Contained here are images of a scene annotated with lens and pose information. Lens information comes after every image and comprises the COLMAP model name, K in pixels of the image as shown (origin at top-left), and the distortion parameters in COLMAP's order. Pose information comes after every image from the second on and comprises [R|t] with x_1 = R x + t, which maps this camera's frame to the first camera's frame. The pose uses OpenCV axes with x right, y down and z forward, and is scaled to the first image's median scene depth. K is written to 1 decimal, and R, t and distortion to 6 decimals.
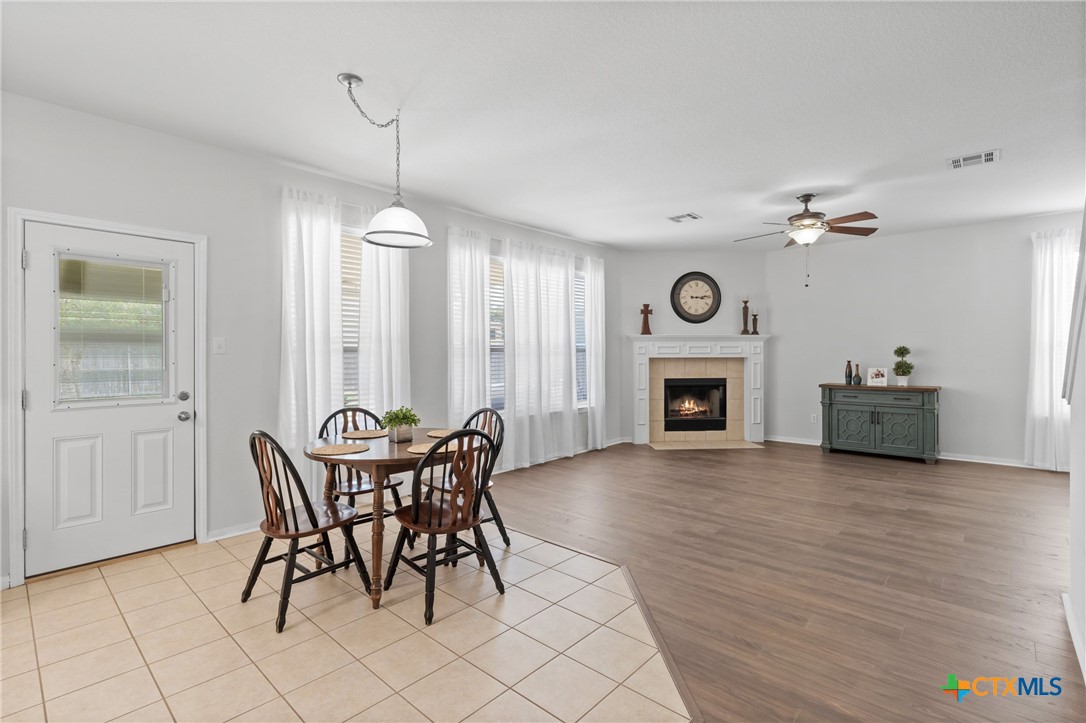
lens RADIAL K [[503.1, 0, 543.0], [0, 503.1, 361.5], [0, 0, 1]] dist [-0.000899, -0.000067]
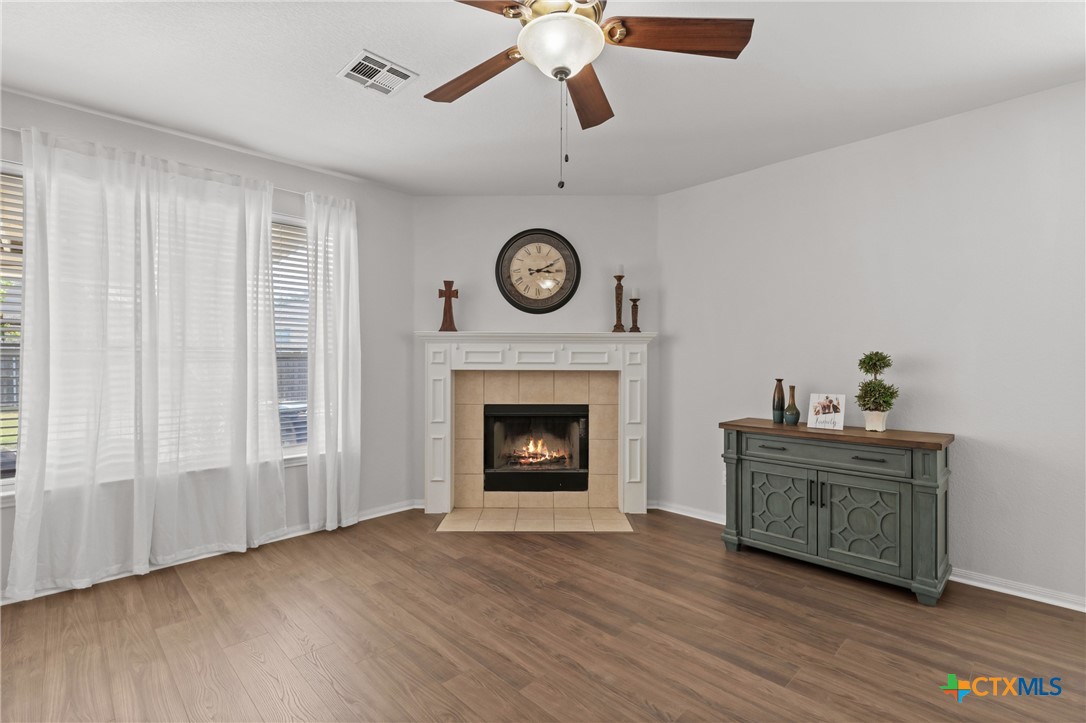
lens RADIAL K [[492.1, 0, 540.5], [0, 492.1, 365.8], [0, 0, 1]] dist [0.000008, 0.000001]
pose [[0.998439, 0.006972, -0.055411, 0.373940], [-0.007353, 0.999951, -0.006668, -0.009905], [0.055362, 0.007065, 0.998441, 0.448344]]
